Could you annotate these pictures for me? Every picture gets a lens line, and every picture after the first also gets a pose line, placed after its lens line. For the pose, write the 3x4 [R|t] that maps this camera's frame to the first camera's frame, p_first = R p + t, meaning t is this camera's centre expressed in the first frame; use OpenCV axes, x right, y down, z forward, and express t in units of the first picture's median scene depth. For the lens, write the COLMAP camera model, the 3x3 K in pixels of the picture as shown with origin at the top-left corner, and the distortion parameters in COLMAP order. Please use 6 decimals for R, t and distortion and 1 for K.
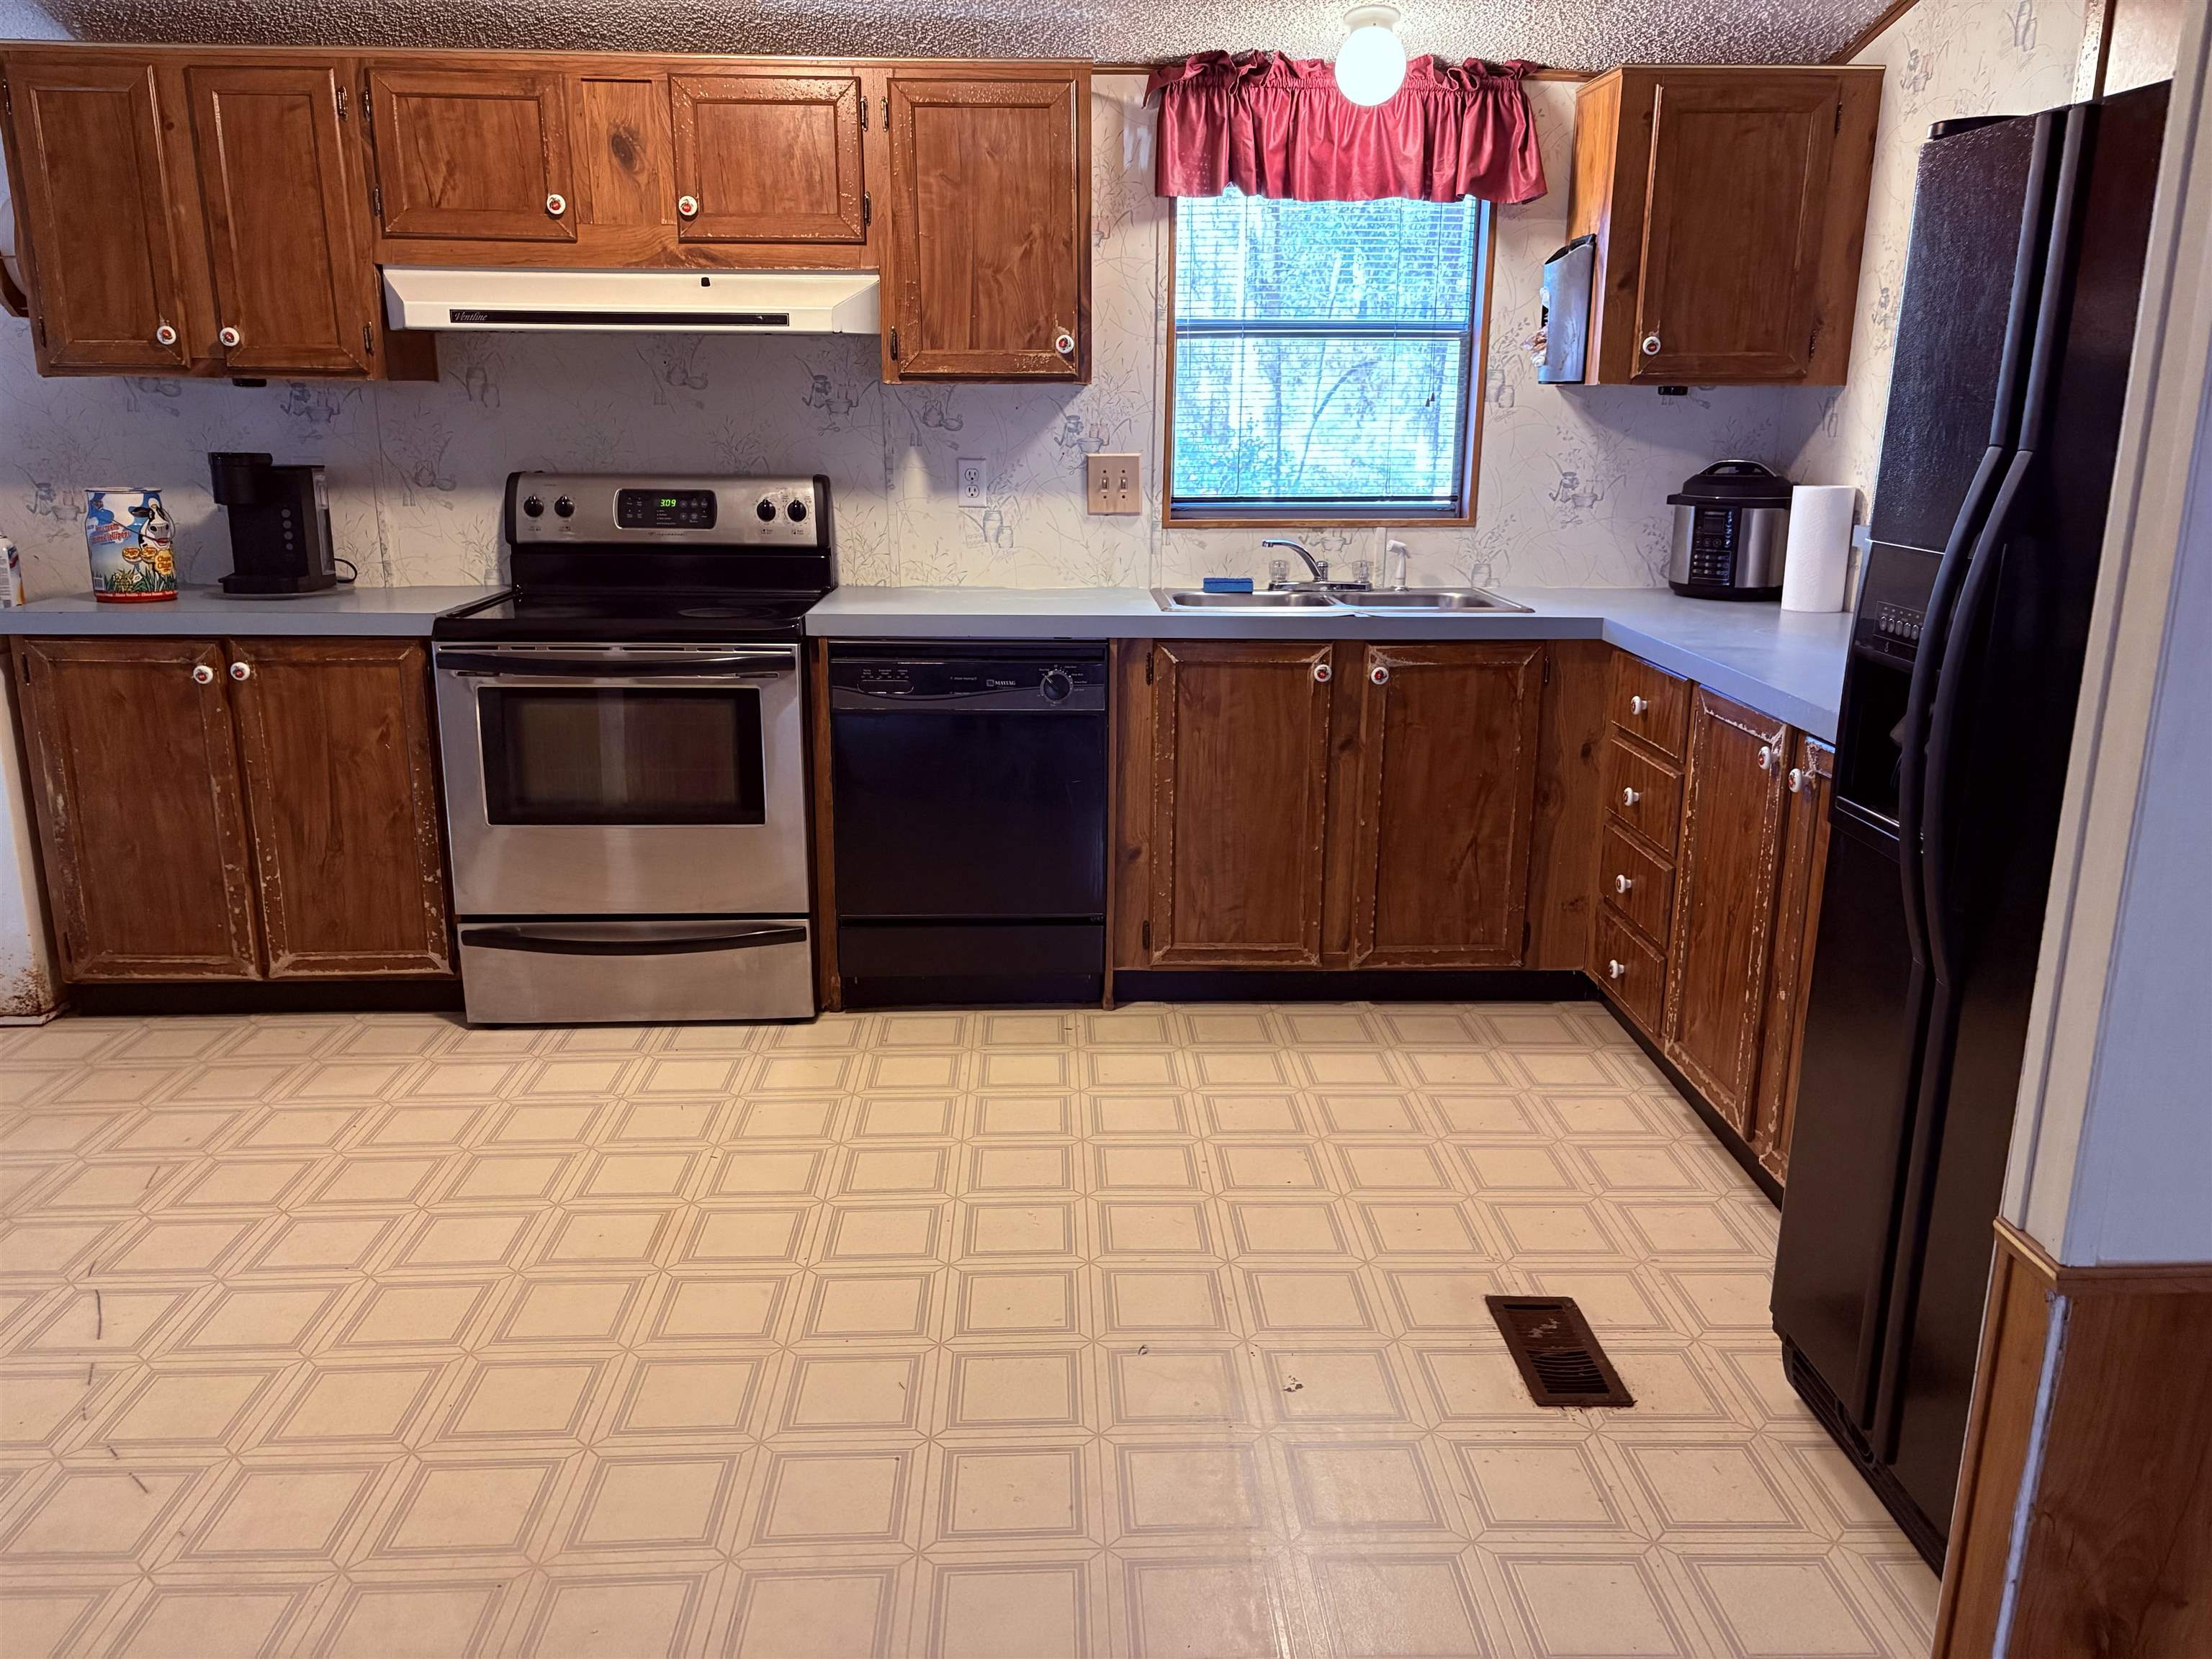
lens RADIAL K [[1689.3, 0, 1100.4], [0, 1689.3, 821.6], [0, 0, 1]] dist [0.141017, -0.203426]
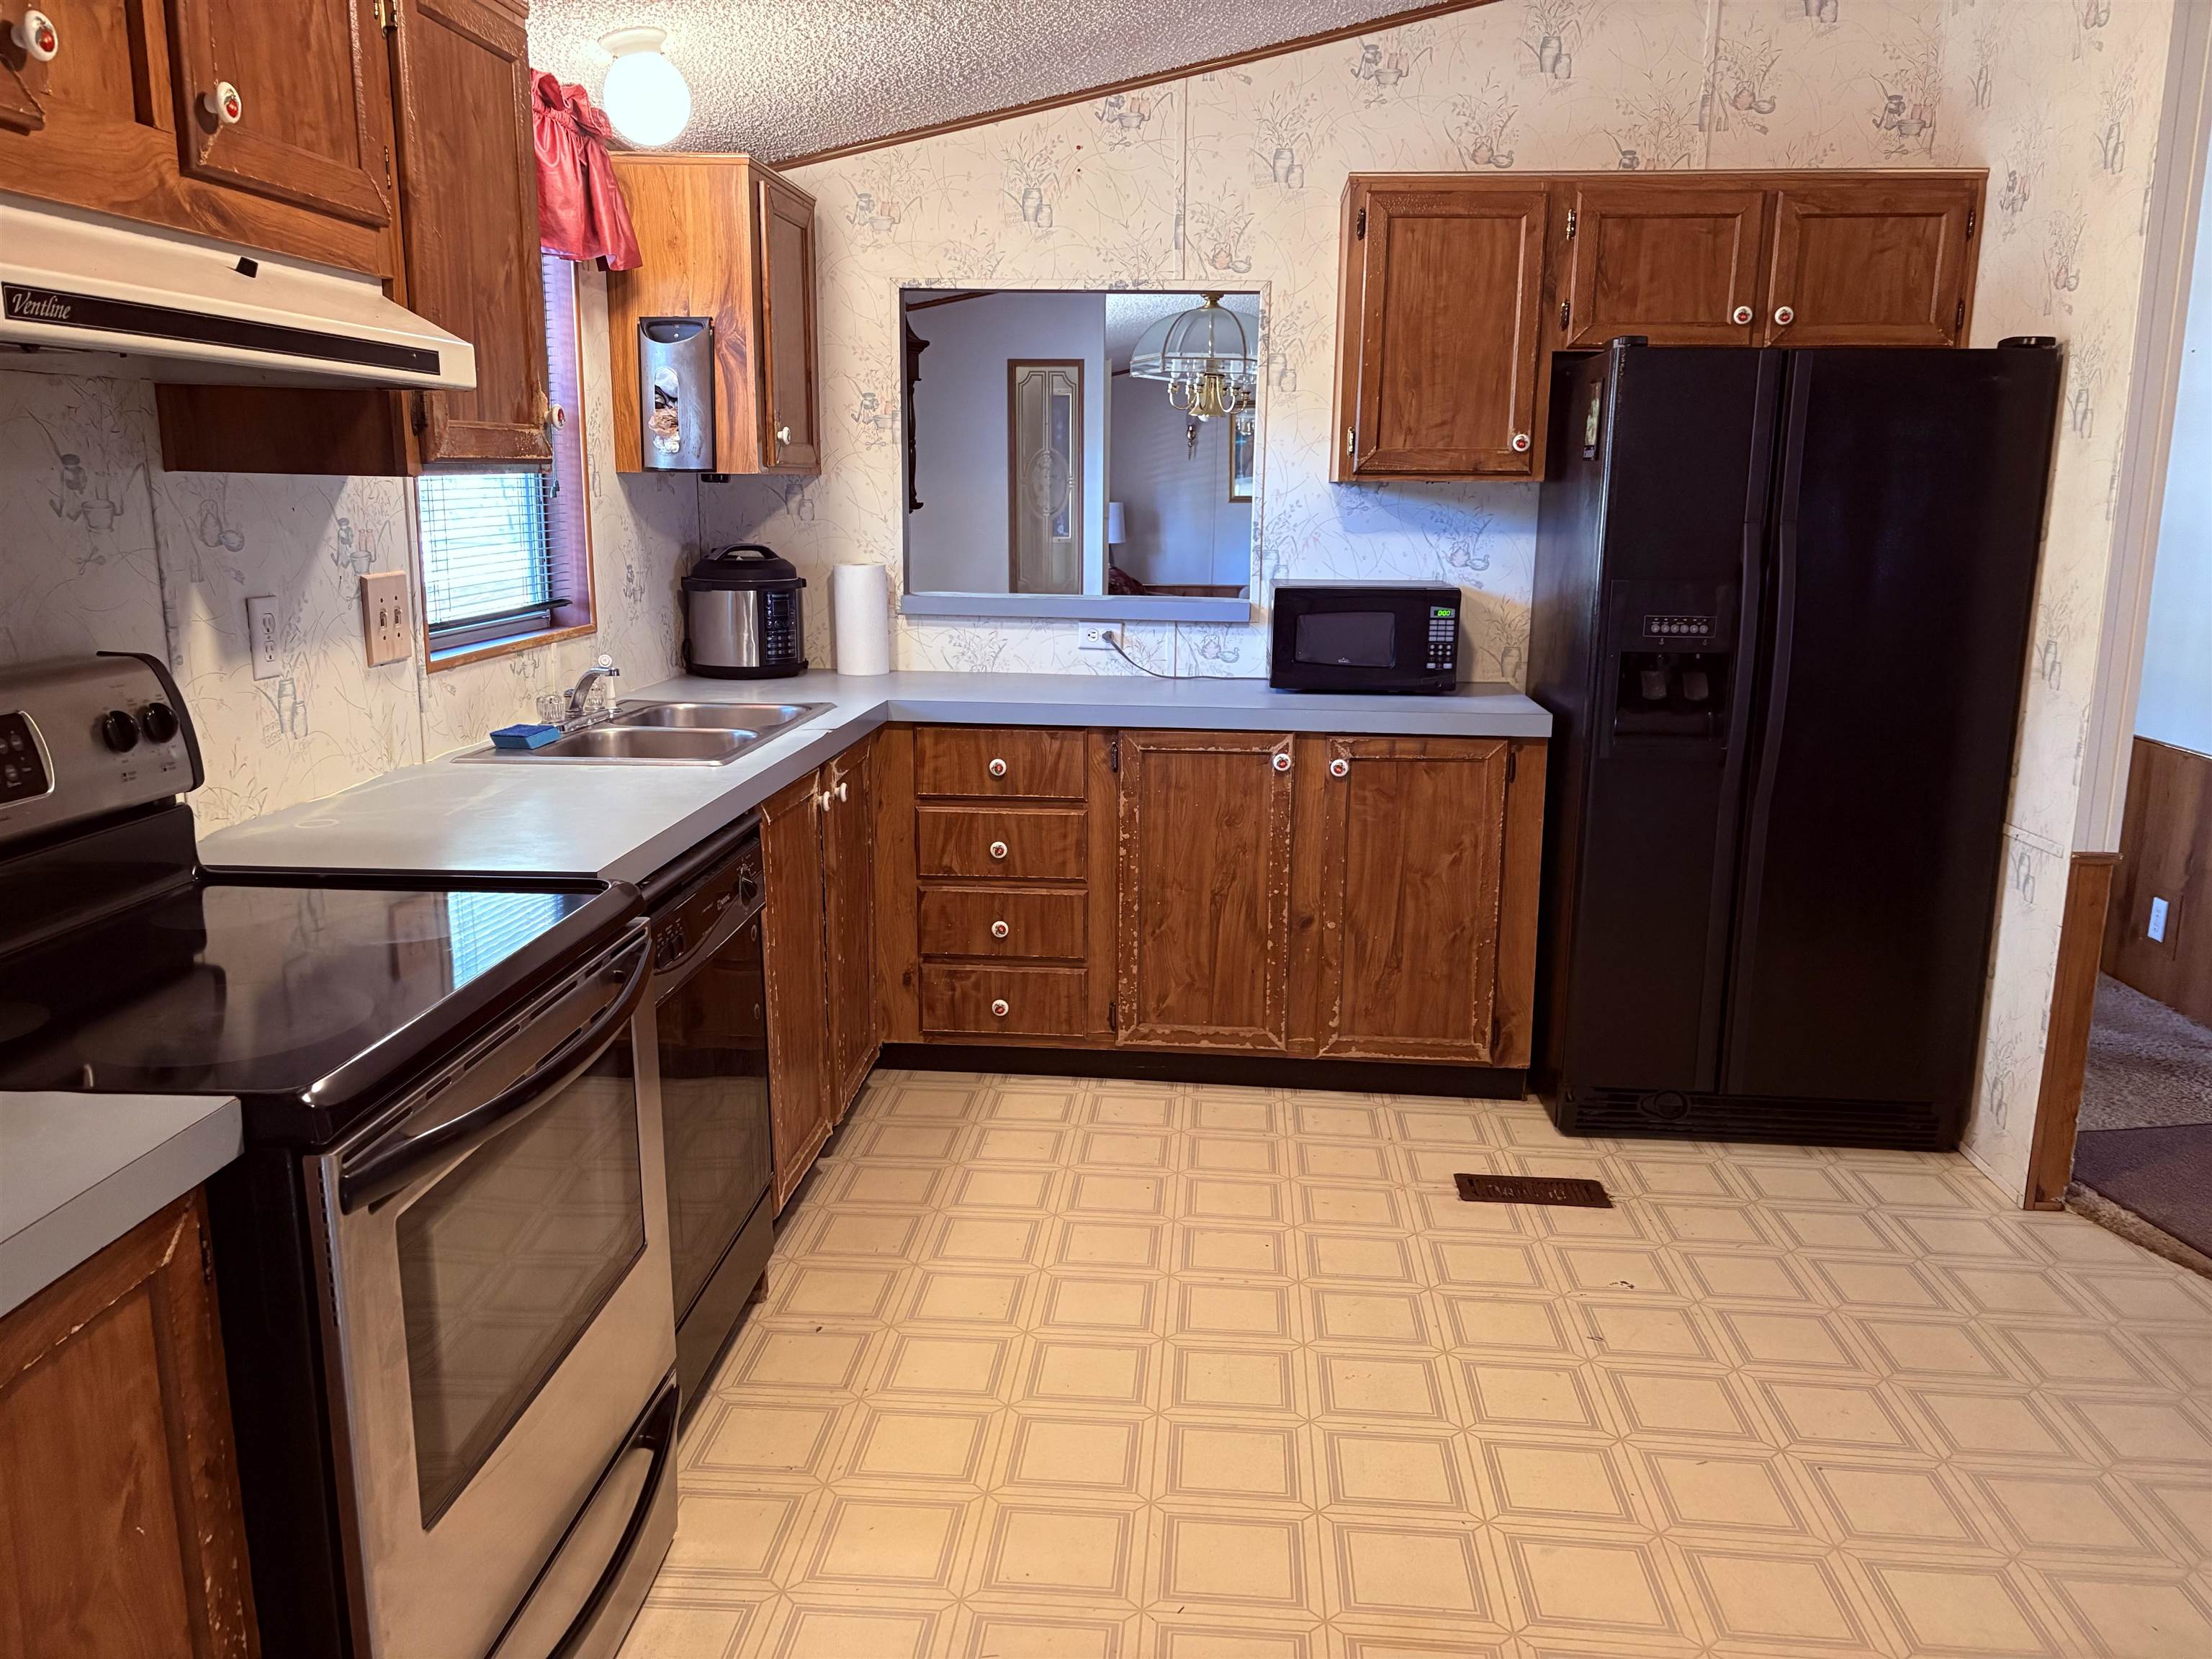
lens RADIAL K [[1634.5, 0, 1110.0], [0, 1634.5, 845.5], [0, 0, 1]] dist [0.003454, 0.000587]
pose [[0.104714, -0.216972, 0.970545, -0.680503], [0.222320, 0.956320, 0.189806, -0.195867], [-0.969334, 0.195896, 0.148377, 0.737659]]
